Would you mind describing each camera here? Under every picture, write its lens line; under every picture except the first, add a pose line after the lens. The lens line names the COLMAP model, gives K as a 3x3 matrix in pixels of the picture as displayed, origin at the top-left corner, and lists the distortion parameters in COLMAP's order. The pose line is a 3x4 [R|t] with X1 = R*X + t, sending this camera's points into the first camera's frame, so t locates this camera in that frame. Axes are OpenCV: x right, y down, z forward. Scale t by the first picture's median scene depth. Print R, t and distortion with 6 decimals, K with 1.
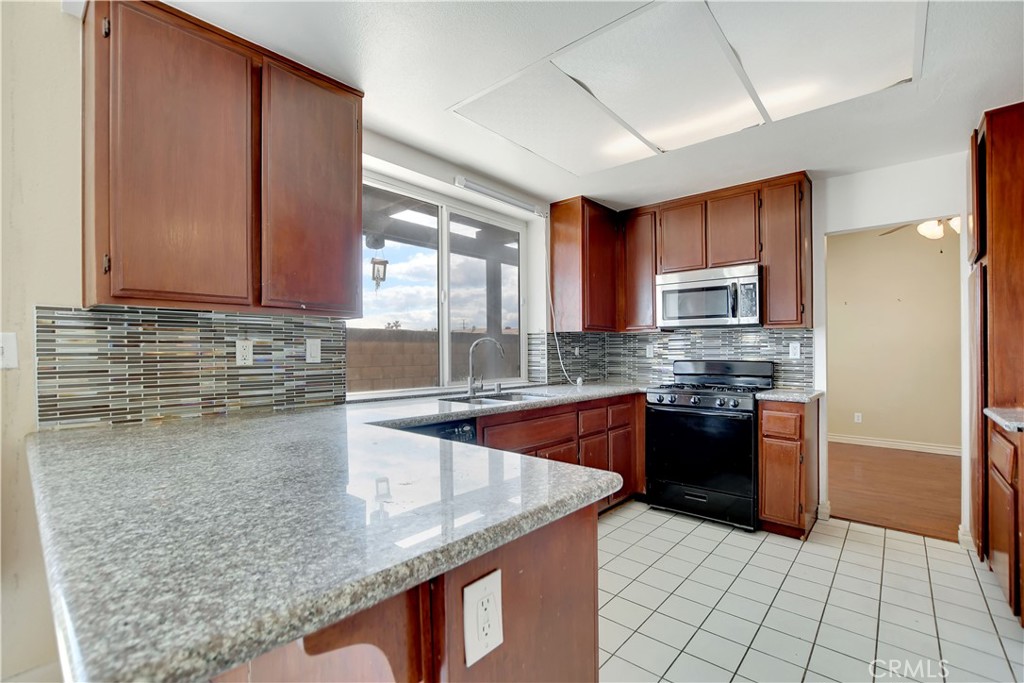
lens RADIAL K [[452.0, 0, 511.1], [0, 452.0, 351.7], [0, 0, 1]] dist [-0.023415, -0.000165]
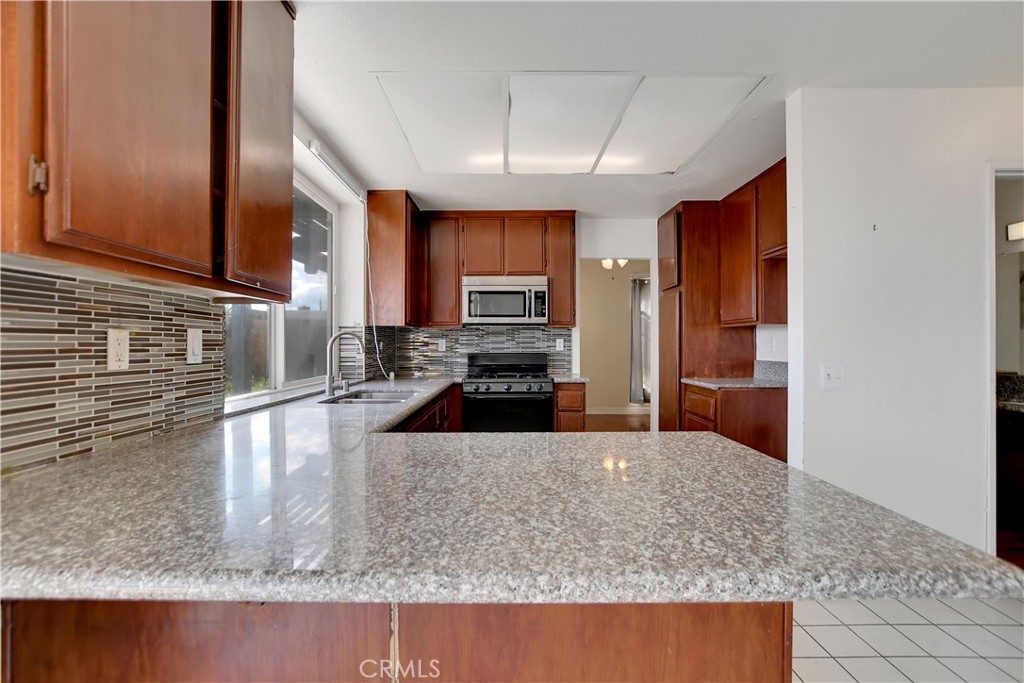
lens RADIAL K [[449.3, 0, 508.3], [0, 449.3, 343.9], [0, 0, 1]] dist [-0.020755, 0.000090]
pose [[0.754987, -0.001093, 0.655739, -0.365536], [0.004045, 0.999987, -0.002990, -0.000951], [-0.655727, 0.004909, 0.754982, 0.114312]]
